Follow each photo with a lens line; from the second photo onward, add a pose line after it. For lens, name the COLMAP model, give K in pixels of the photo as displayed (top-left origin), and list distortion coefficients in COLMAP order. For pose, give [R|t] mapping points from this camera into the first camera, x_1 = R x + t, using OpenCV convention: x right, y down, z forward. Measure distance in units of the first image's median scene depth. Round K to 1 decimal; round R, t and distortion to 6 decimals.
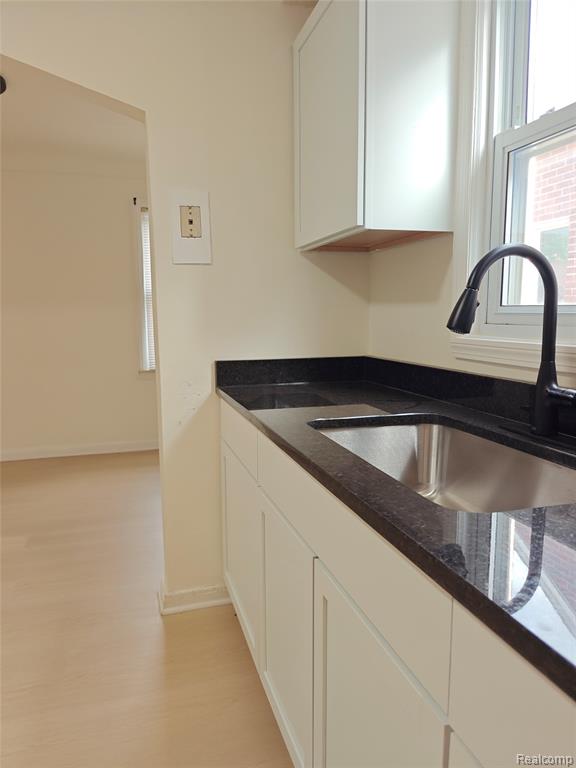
lens RADIAL K [[533.4, 0, 288.0], [0, 533.4, 384.0], [0, 0, 1]] dist [0.064574, -0.063979]
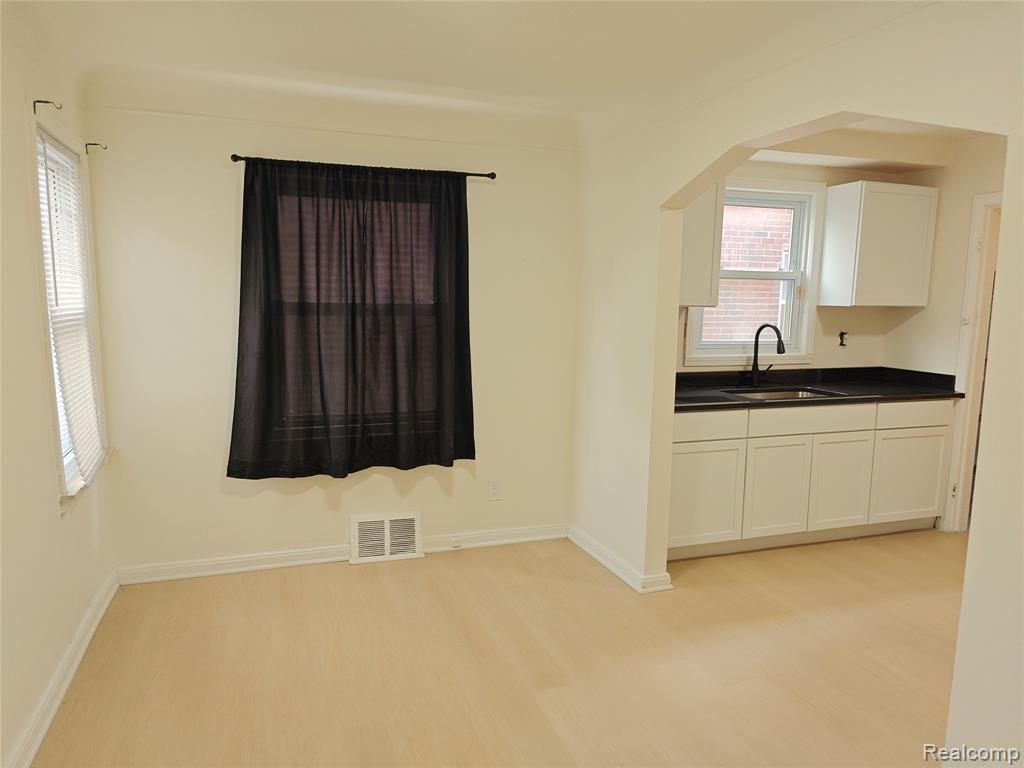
lens RADIAL K [[711.2, 0, 512.0], [0, 711.2, 384.0], [0, 0, 1]] dist [0.064574, -0.063979]
pose [[-0.091876, -0.116249, 0.988962, -2.213296], [0.109790, 0.985925, 0.126091, -0.376433], [-0.989699, 0.120163, -0.077820, 1.766423]]
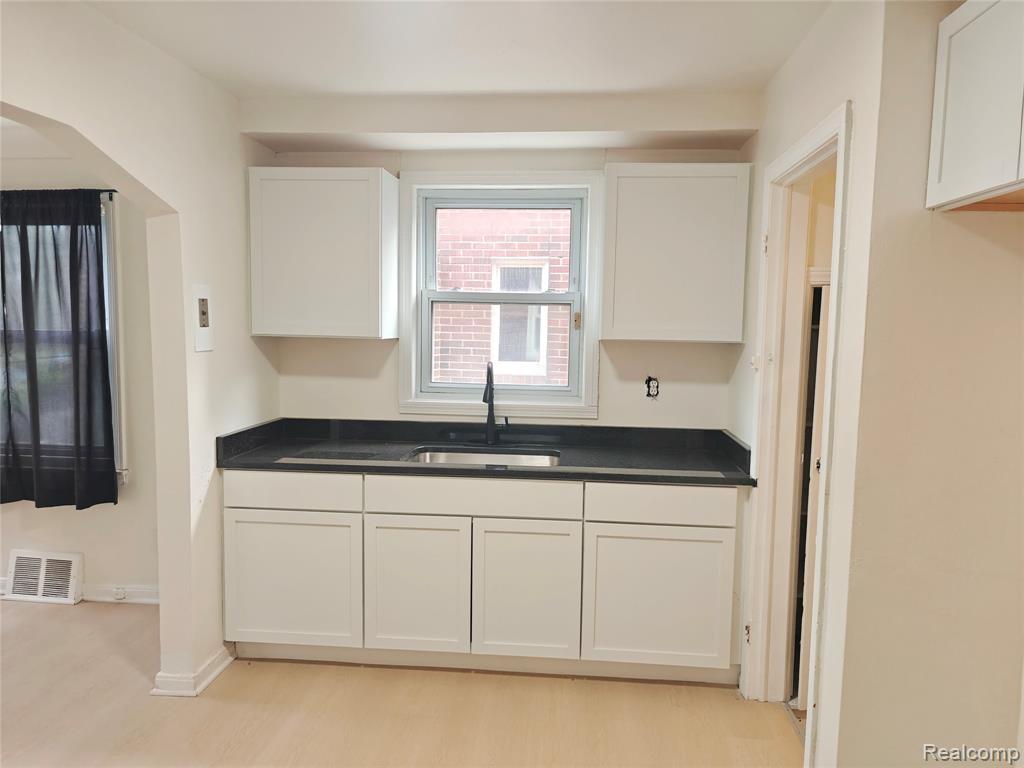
lens RADIAL K [[711.2, 0, 512.0], [0, 711.2, 384.0], [0, 0, 1]] dist [0.064574, -0.063979]
pose [[0.339319, -0.066018, 0.938352, -1.510430], [0.097779, 0.994606, 0.034617, -0.167561], [-0.935576, 0.080005, 0.343944, -0.073051]]
